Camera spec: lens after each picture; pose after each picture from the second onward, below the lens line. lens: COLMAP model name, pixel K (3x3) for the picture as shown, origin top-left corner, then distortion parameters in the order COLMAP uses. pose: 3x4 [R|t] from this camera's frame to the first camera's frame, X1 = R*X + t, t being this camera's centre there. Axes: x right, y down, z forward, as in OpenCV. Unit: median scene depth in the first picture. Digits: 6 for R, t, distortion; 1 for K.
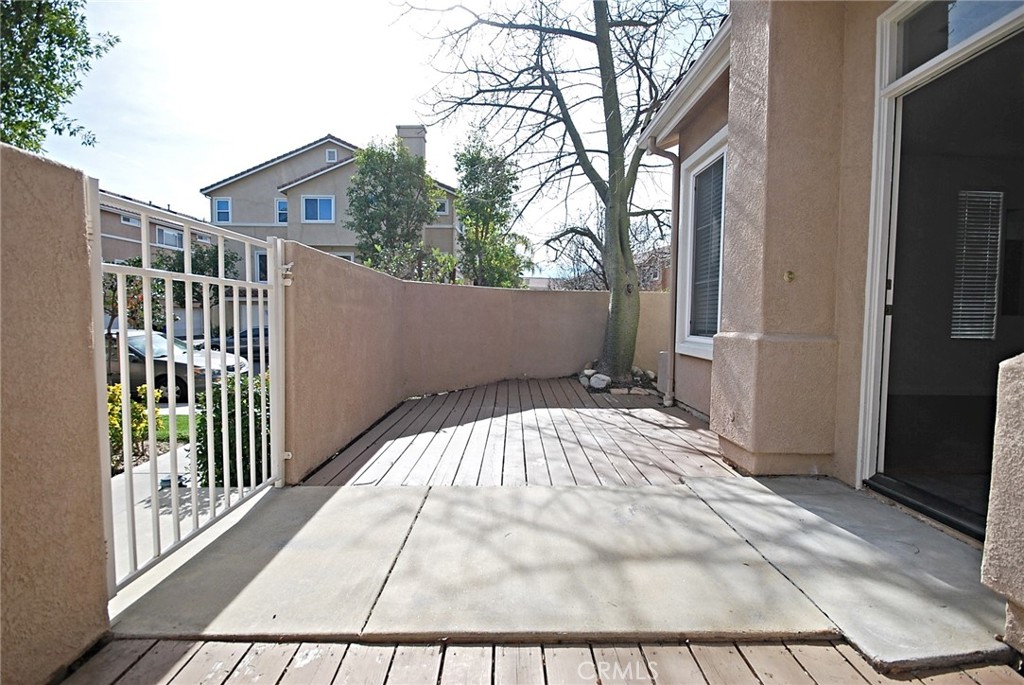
lens RADIAL K [[447.8, 0, 512.0], [0, 447.8, 342.5], [0, 0, 1]] dist [-0.002368, -0.000540]
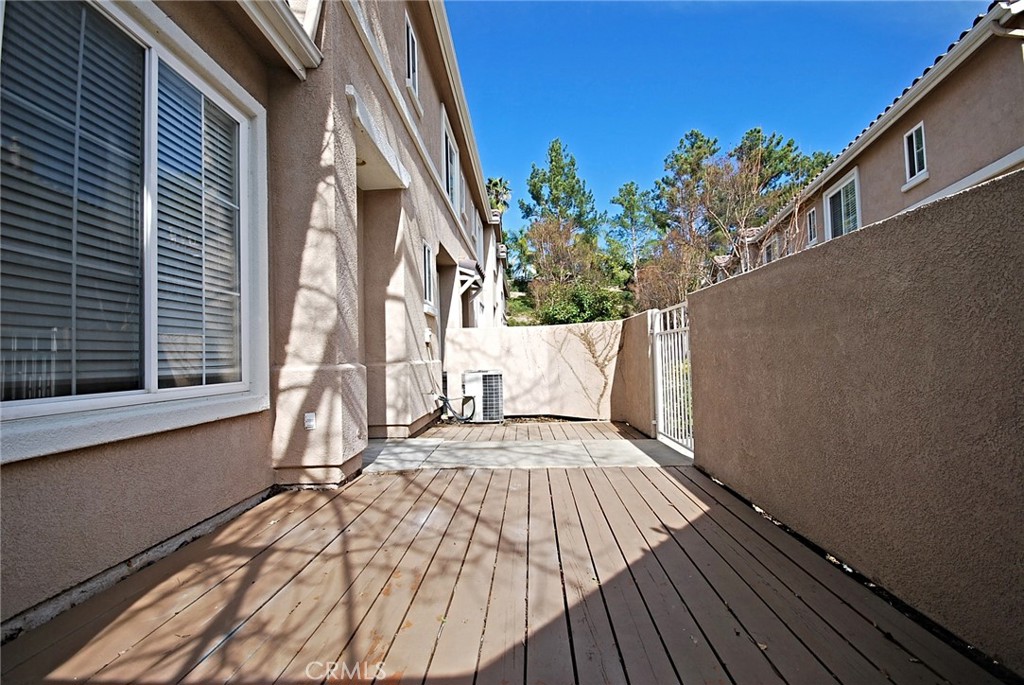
lens RADIAL K [[447.8, 0, 512.0], [0, 447.8, 342.5], [0, 0, 1]] dist [-0.002368, -0.000540]
pose [[-0.999202, 0.020258, 0.034421, 0.023321], [0.021050, 0.999518, 0.022807, -0.084269], [-0.033943, 0.023514, -0.999147, 1.813136]]
